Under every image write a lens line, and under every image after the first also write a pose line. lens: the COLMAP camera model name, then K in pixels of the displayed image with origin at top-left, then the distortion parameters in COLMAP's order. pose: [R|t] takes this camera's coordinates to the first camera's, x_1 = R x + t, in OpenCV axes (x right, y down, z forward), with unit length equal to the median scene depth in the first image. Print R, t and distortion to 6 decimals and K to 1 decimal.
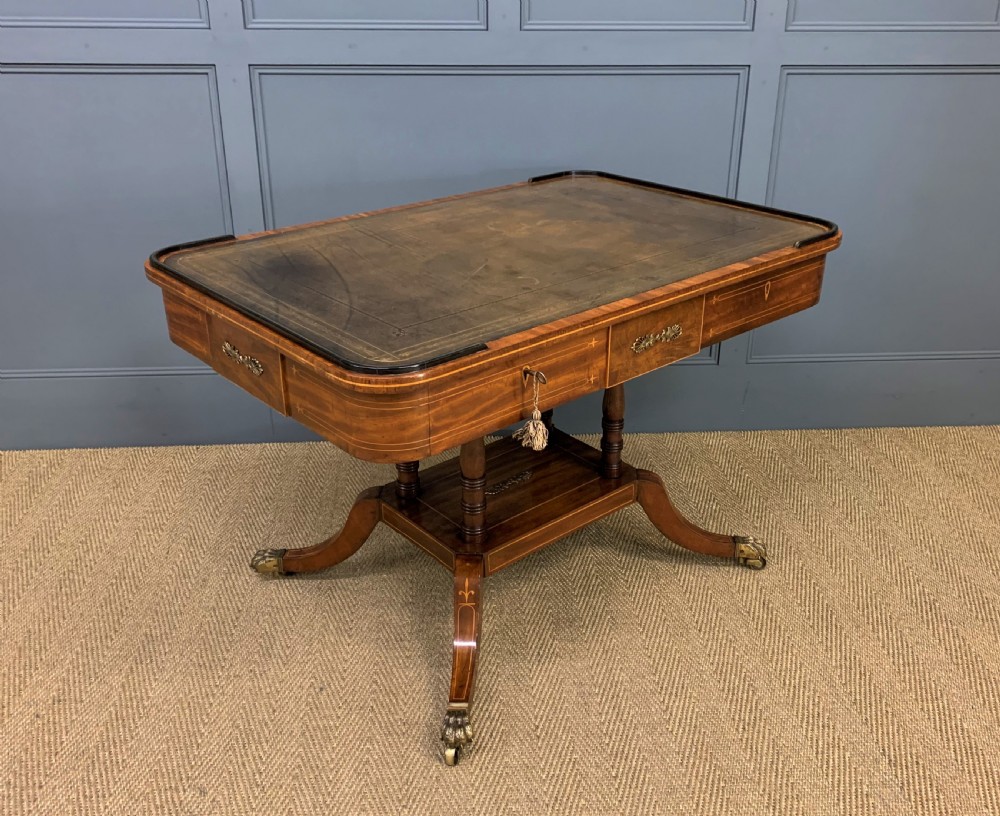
lens RADIAL K [[967.9, 0, 517.8], [0, 967.9, 368.6], [0, 0, 1]] dist [0.079796, -0.150973]
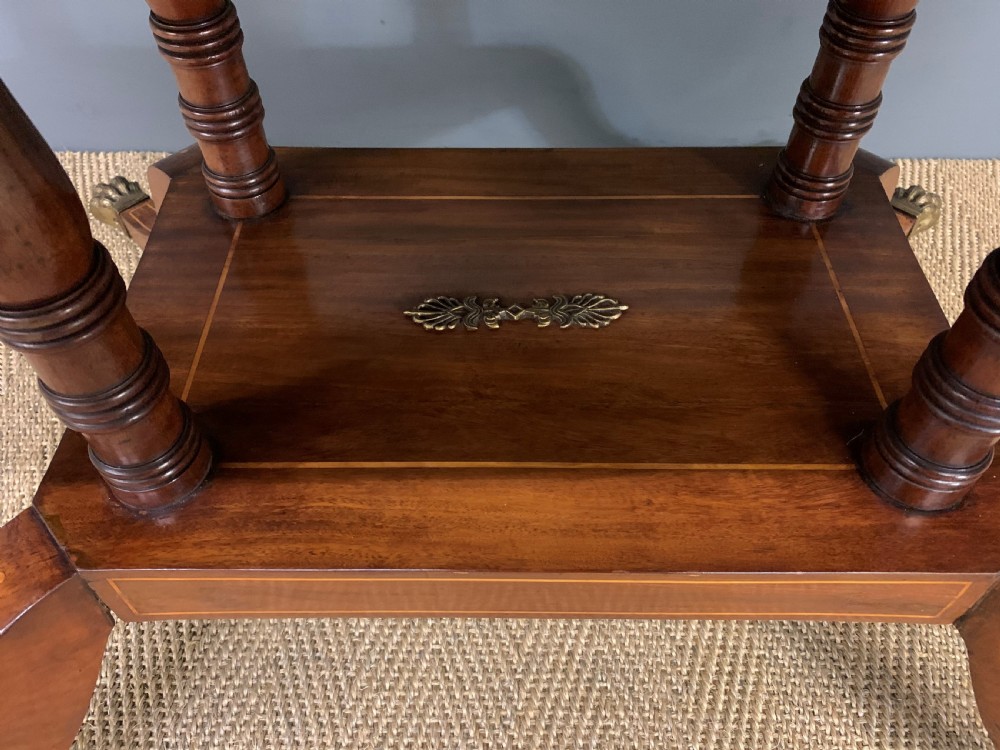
lens RADIAL K [[778.5, 0, 491.7], [0, 778.5, 368.0], [0, 0, 1]] dist [-0.001689, 0.002050]
pose [[0.996617, 0.059965, -0.056196, -0.002360], [-0.028041, 0.890891, 0.453351, -0.003190], [0.077250, -0.450242, 0.889559, 0.885068]]
